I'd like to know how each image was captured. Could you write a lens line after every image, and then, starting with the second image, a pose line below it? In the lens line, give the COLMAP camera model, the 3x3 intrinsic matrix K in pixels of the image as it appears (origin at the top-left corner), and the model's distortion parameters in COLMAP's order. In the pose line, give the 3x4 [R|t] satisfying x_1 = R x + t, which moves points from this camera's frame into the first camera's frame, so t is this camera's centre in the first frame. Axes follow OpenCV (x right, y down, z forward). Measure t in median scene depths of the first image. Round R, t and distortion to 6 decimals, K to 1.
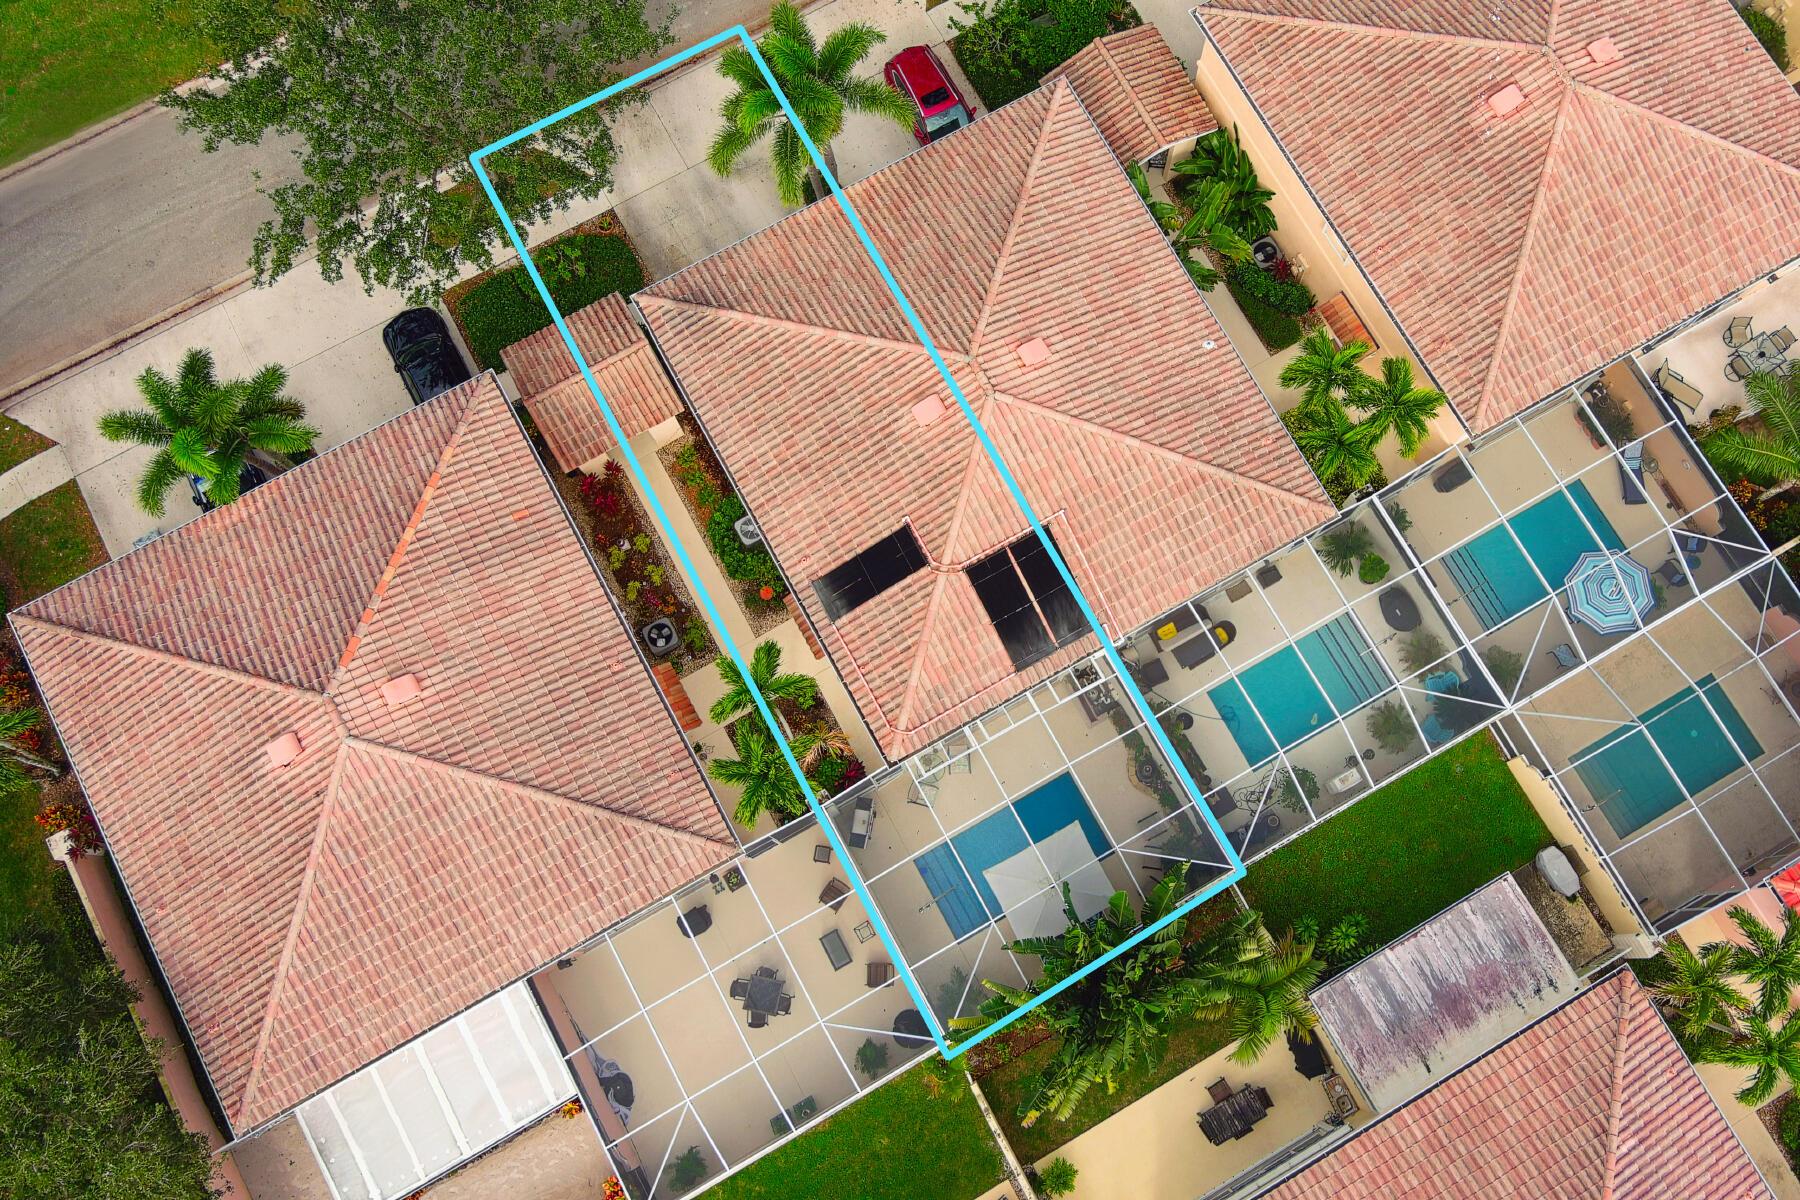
lens RADIAL K [[1556.2, 0, 990.5], [0, 1556.2, 545.6], [0, 0, 1]] dist [0.037003, -0.013255]
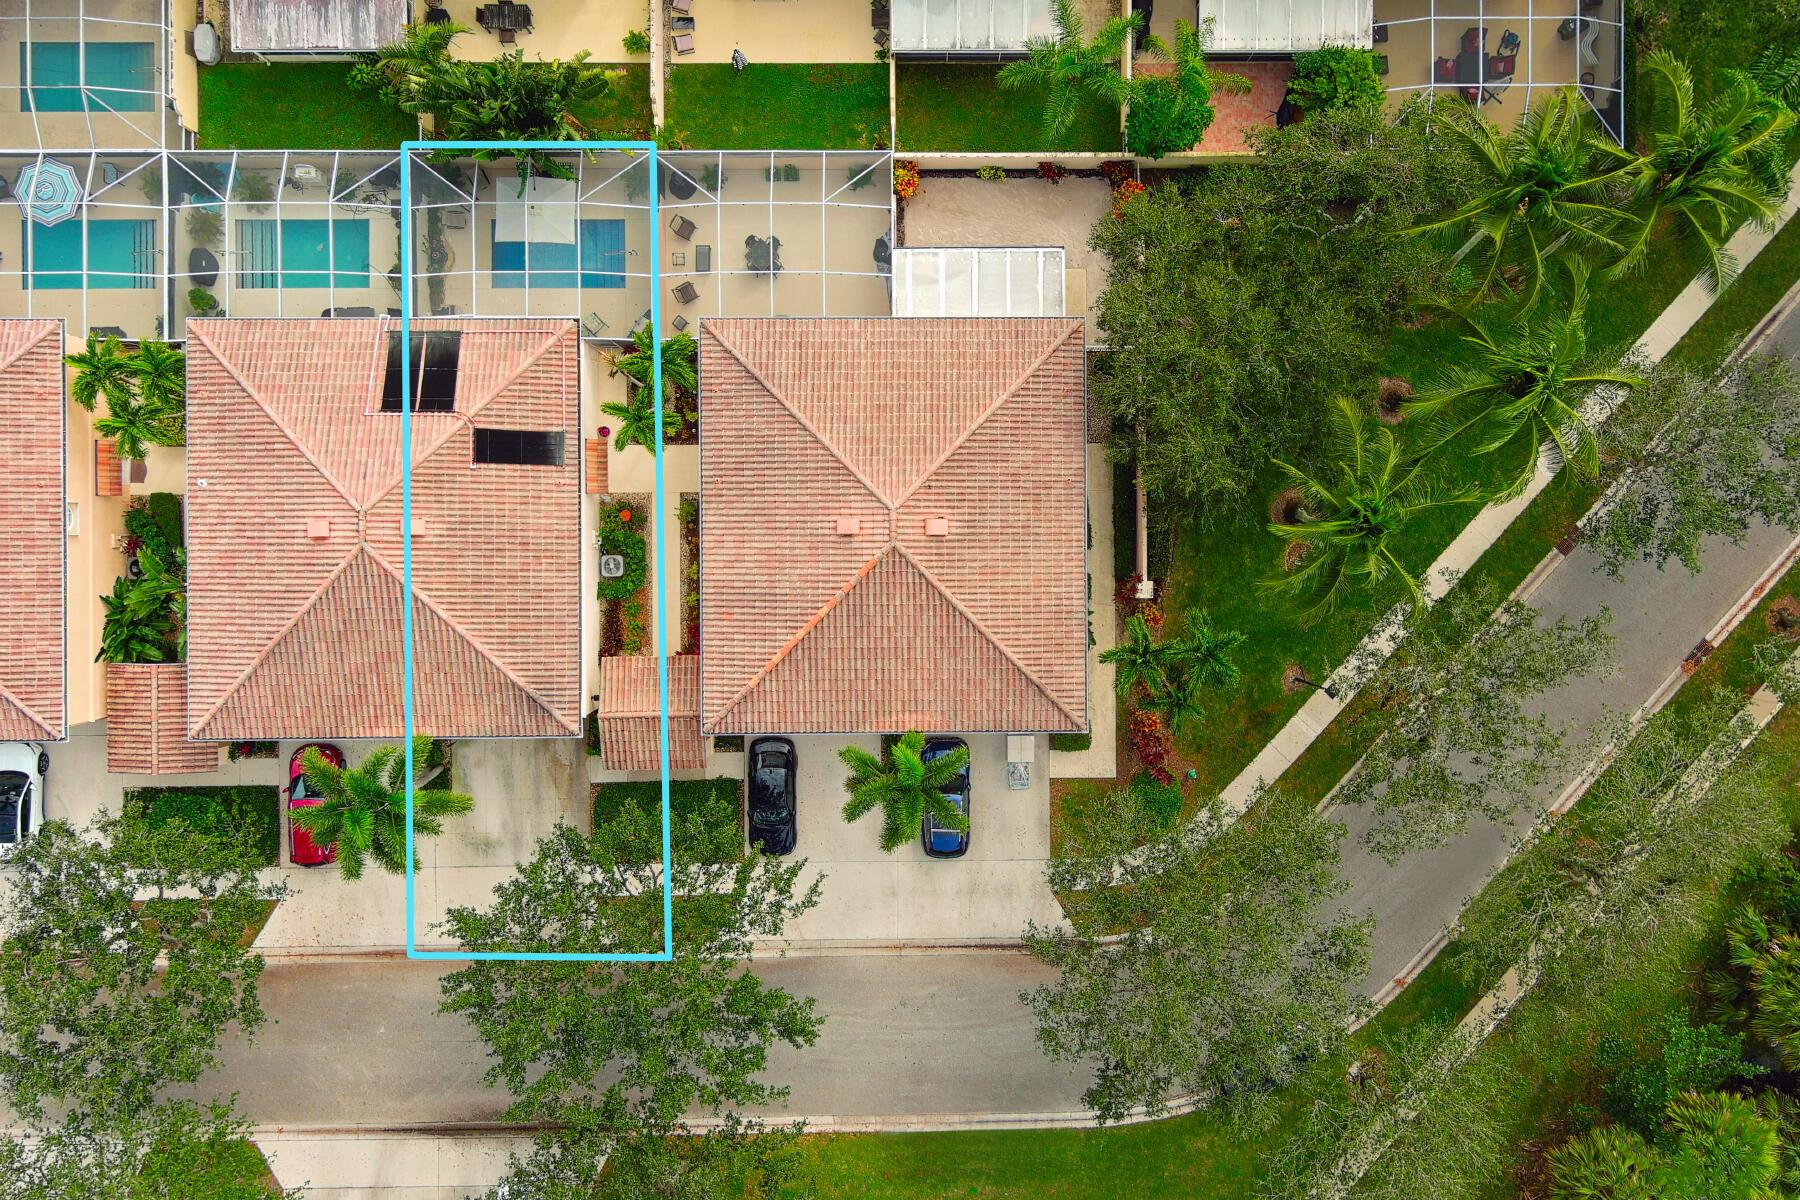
lens RADIAL K [[1448.5, 0, 867.2], [0, 1448.5, 526.6], [0, 0, 1]] dist [0.074924, -0.109687]
pose [[-0.873171, -0.487175, -0.015224, -0.338666], [0.471175, -0.851664, 0.229483, -0.178996], [-0.124764, 0.193204, 0.973194, -0.236646]]
